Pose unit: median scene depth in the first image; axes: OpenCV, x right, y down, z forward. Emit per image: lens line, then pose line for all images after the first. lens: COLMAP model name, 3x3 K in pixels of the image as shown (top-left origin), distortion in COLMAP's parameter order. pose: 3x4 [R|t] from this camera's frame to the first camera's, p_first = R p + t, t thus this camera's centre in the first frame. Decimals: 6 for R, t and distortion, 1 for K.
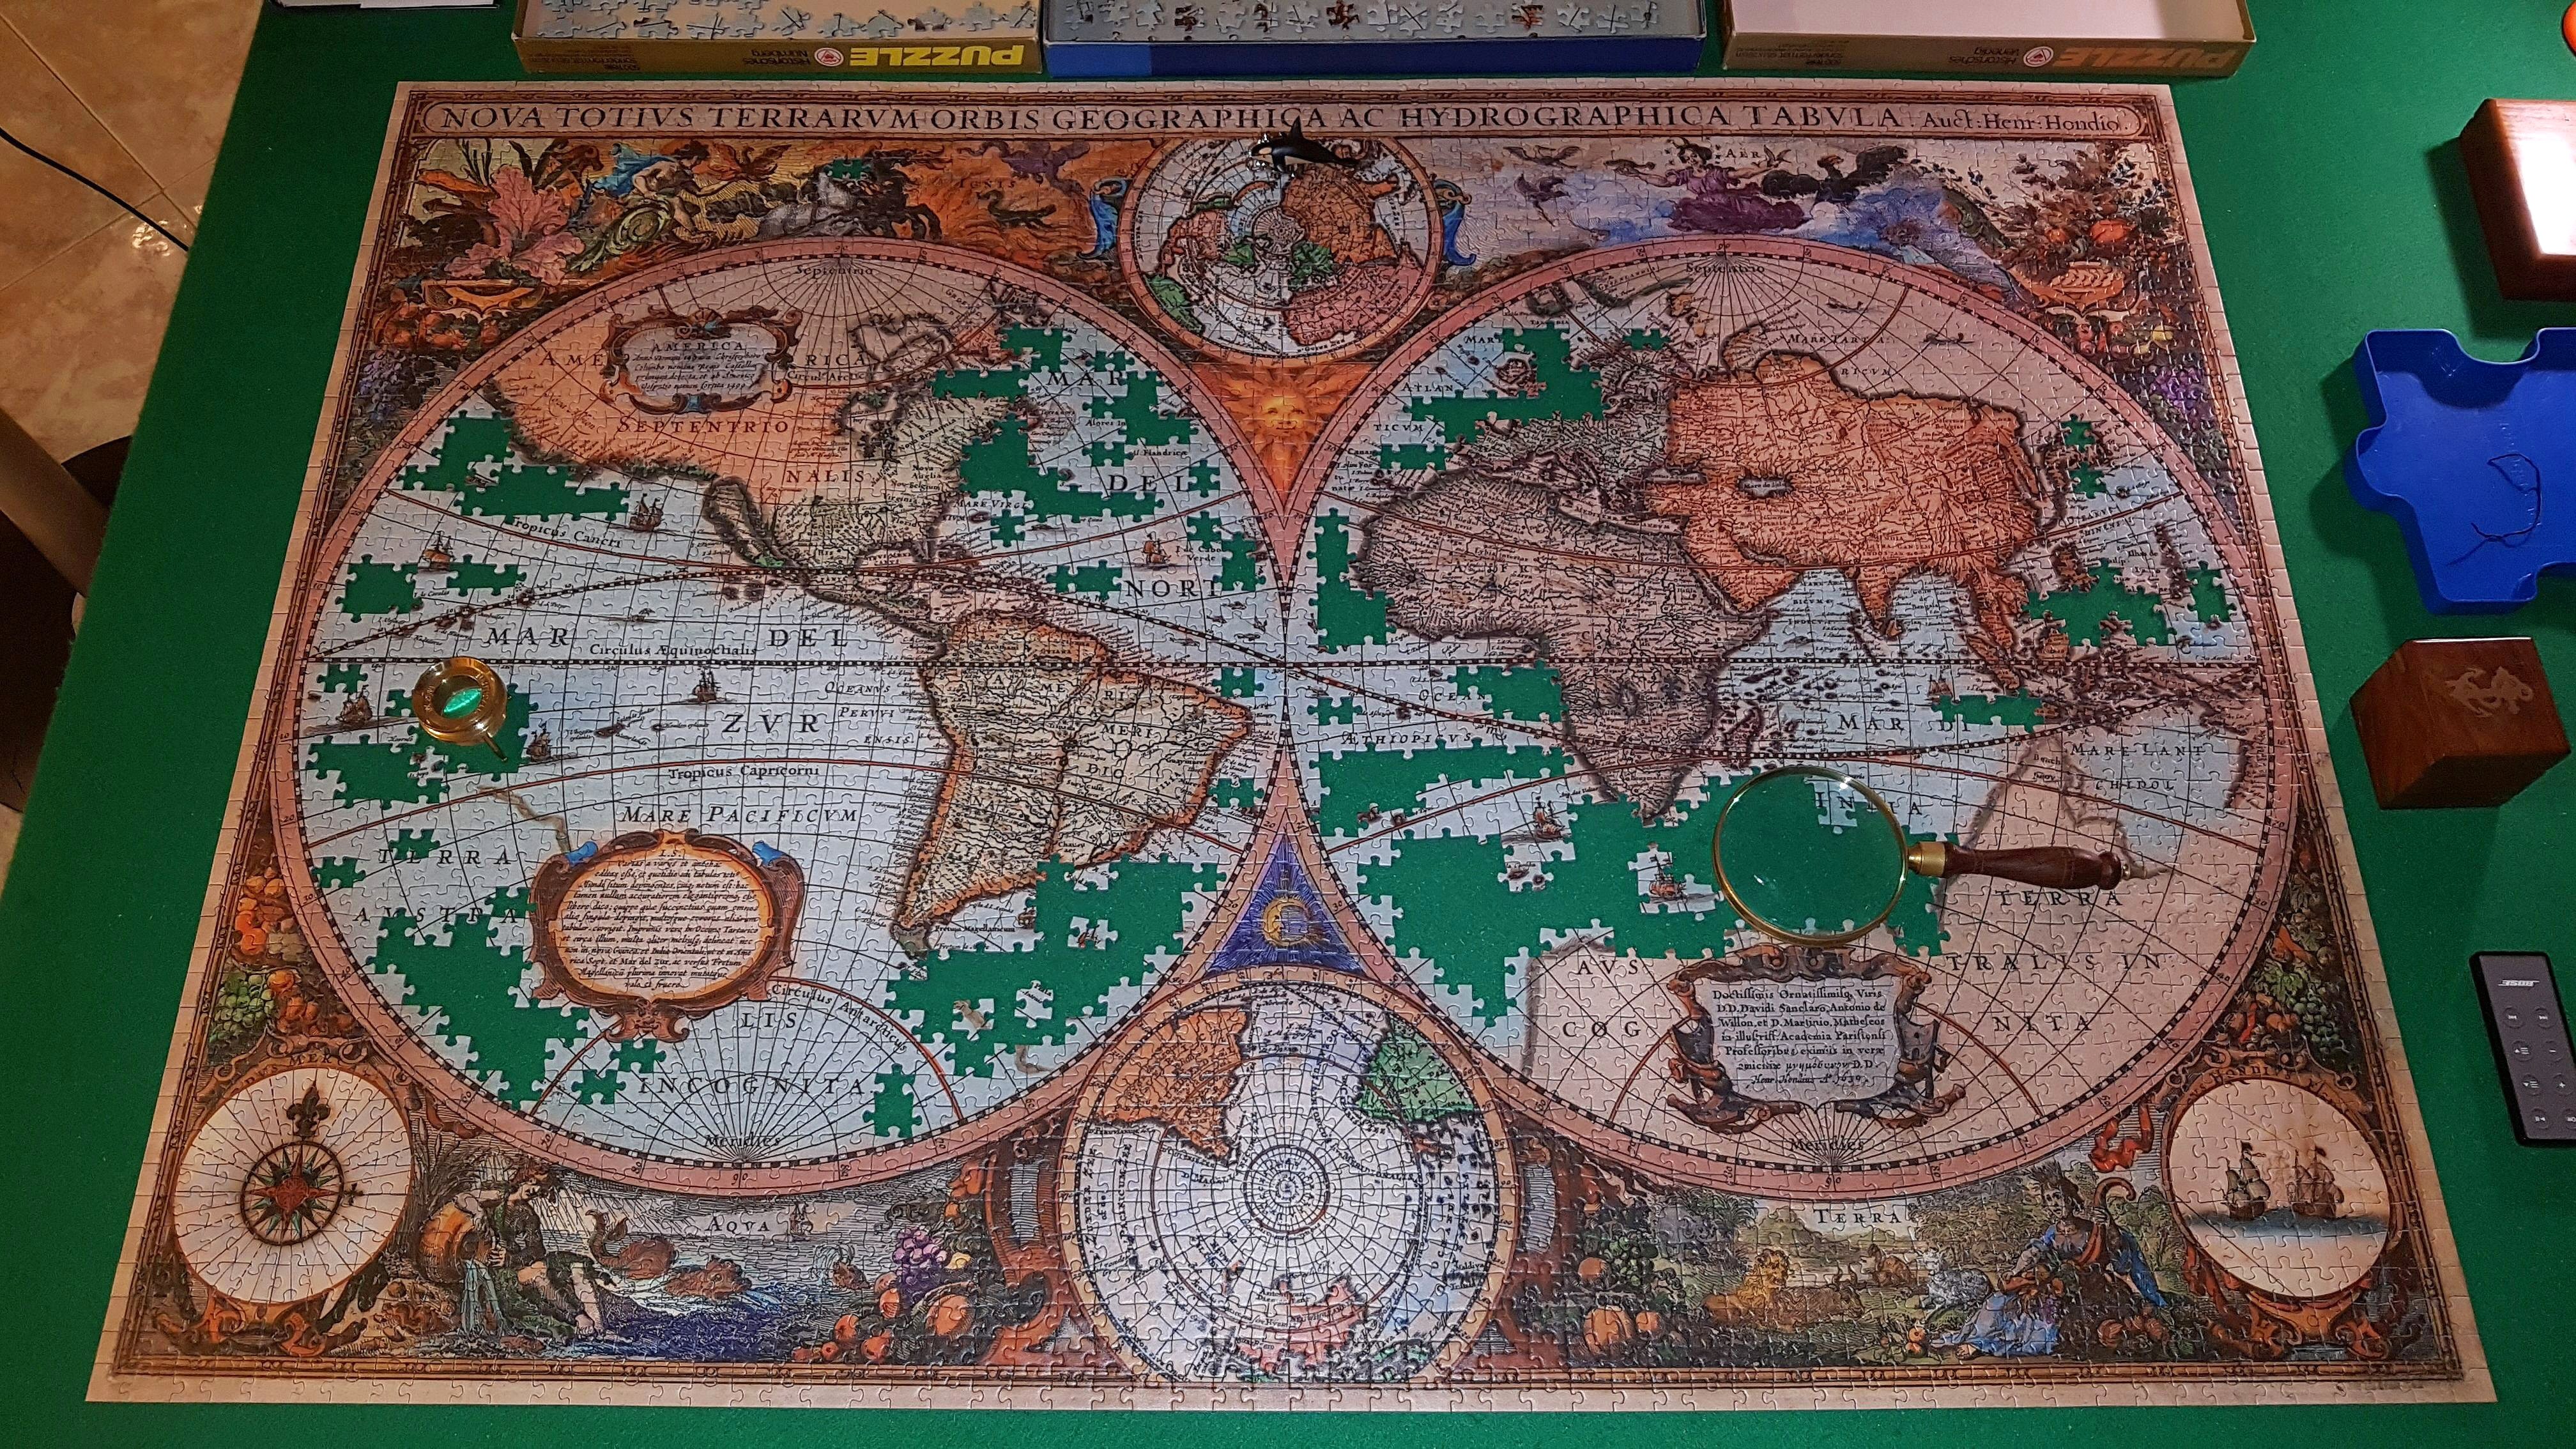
lens RADIAL K [[1912.2, 0, 1288.0], [0, 1912.2, 724.5], [0, 0, 1]] dist [-0.028002, 0.005028]
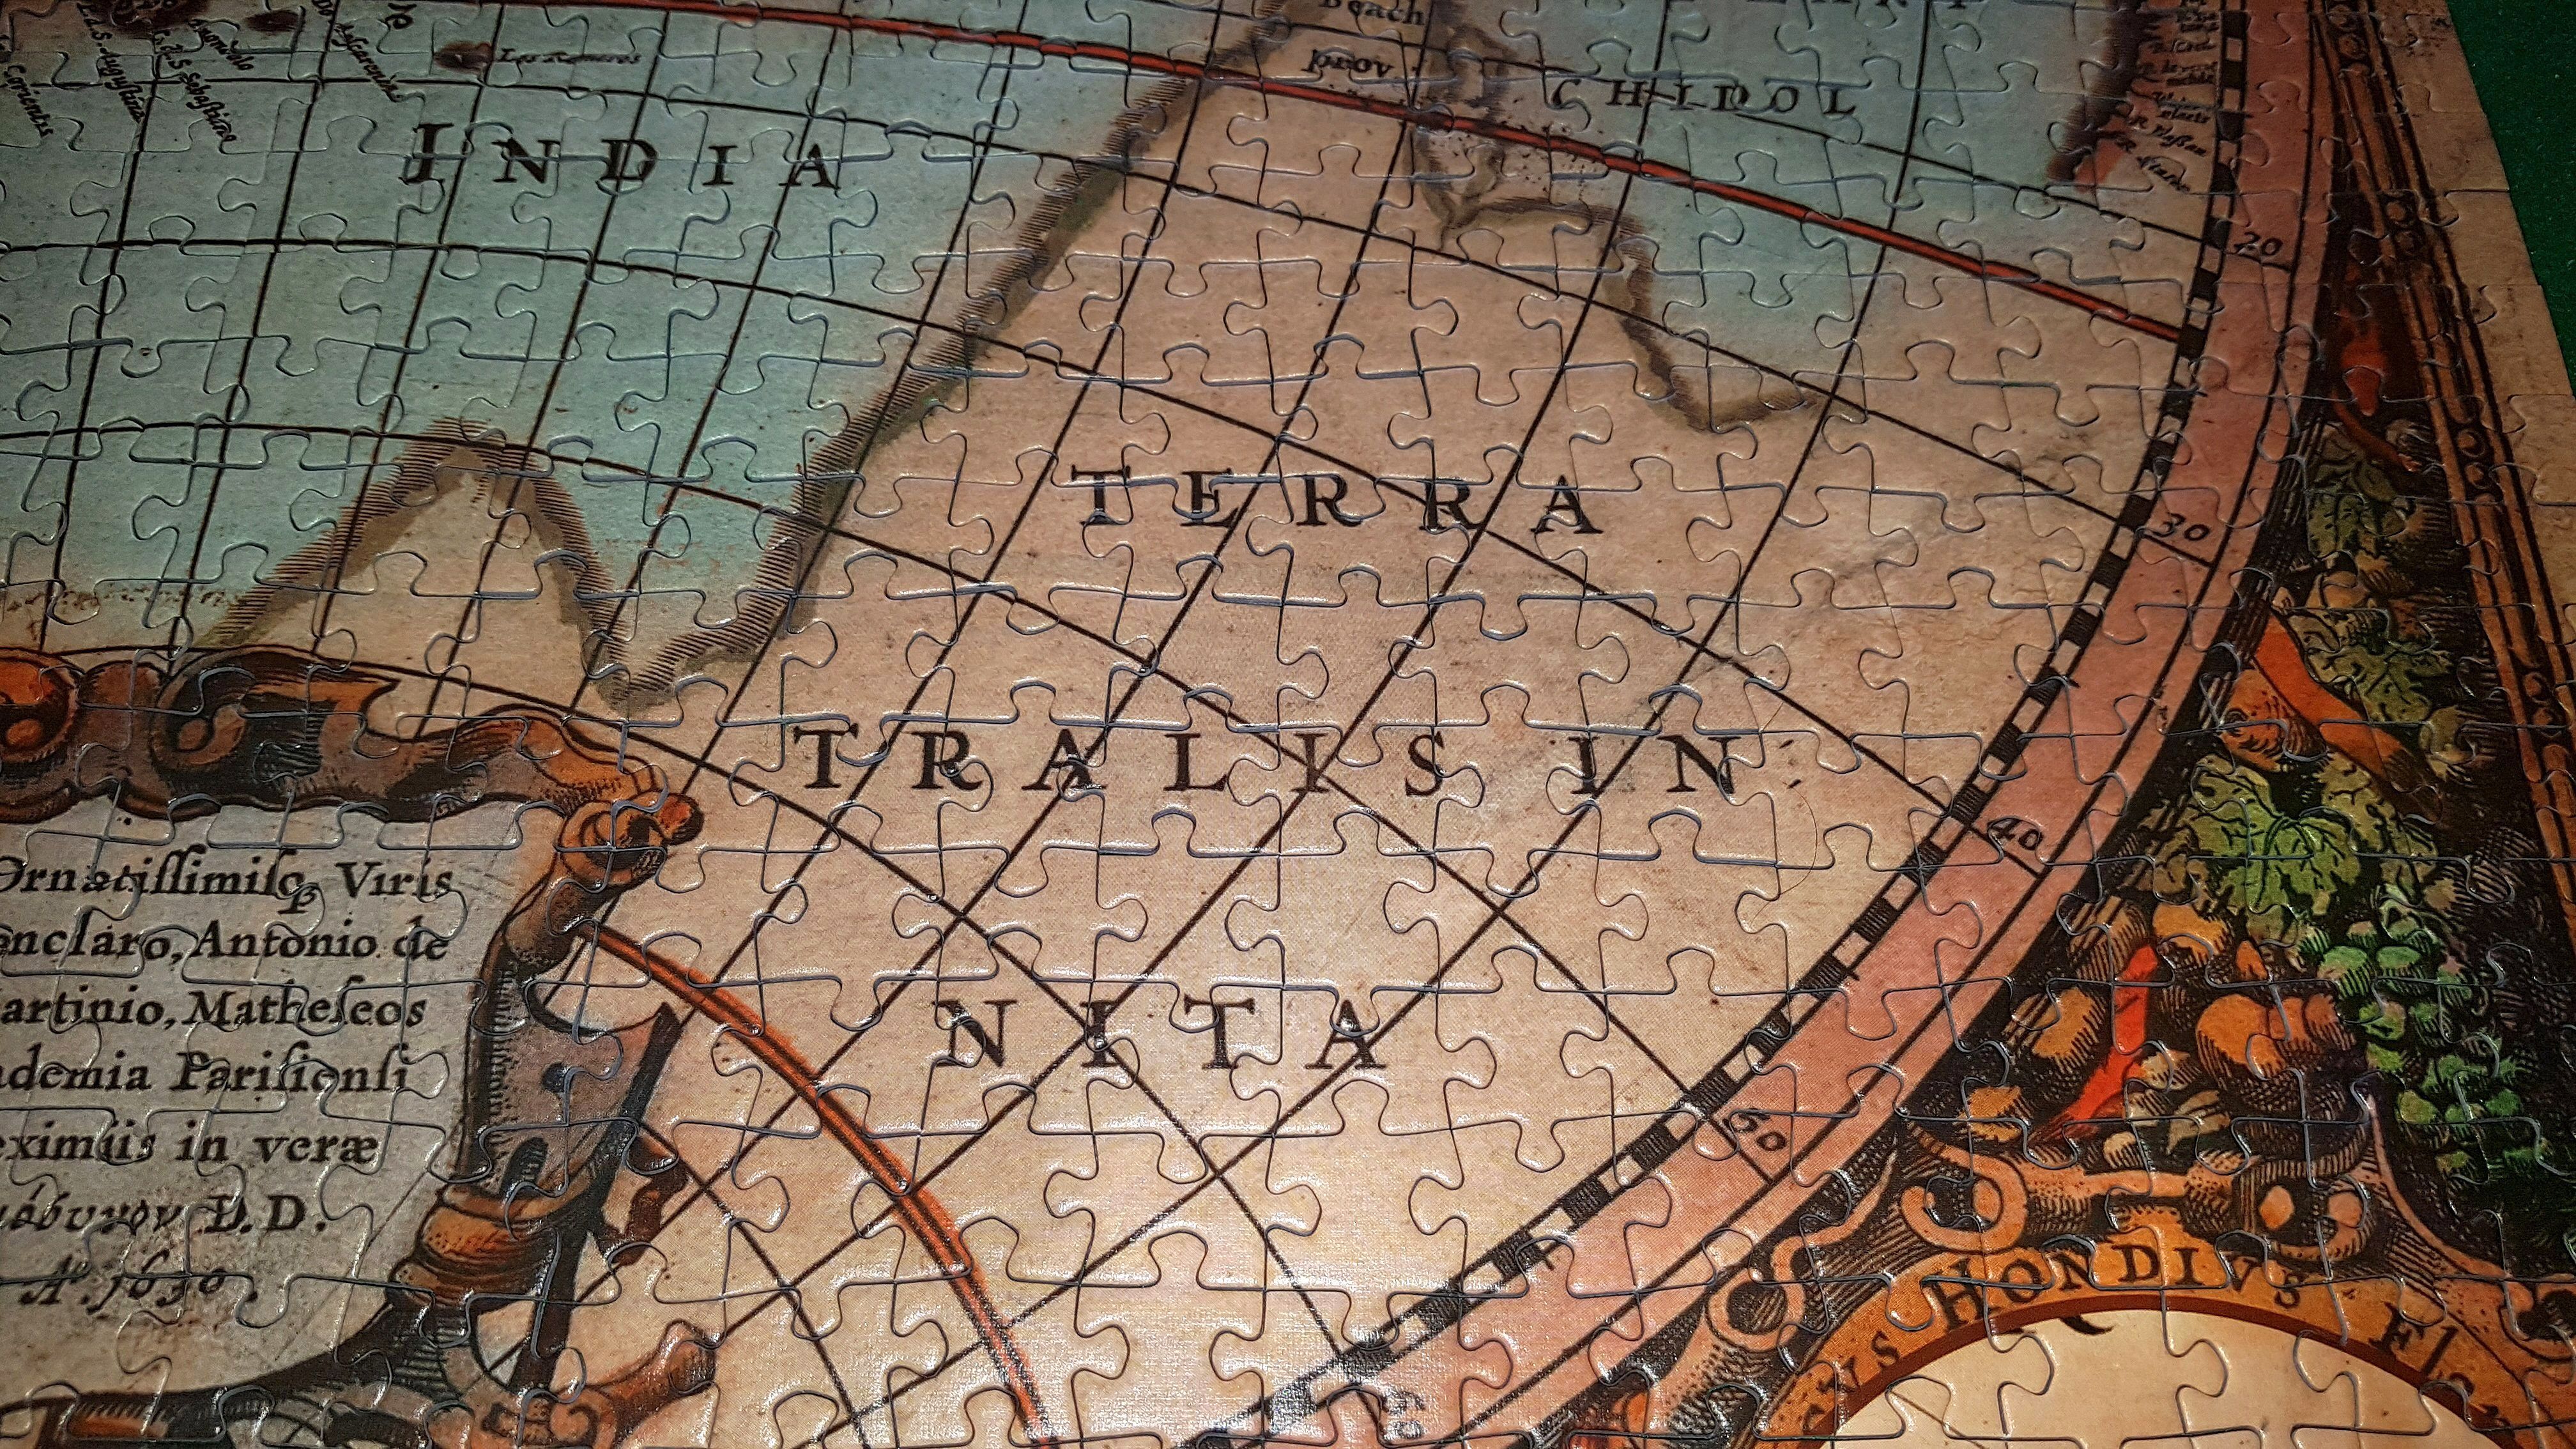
lens RADIAL K [[1912.2, 0, 1288.0], [0, 1912.2, 724.5], [0, 0, 1]] dist [-0.028002, 0.005028]
pose [[0.999298, 0.014727, 0.034462, 0.382724], [-0.015514, 0.999622, 0.022676, 0.111926], [-0.034115, -0.023195, 0.999149, 0.746367]]
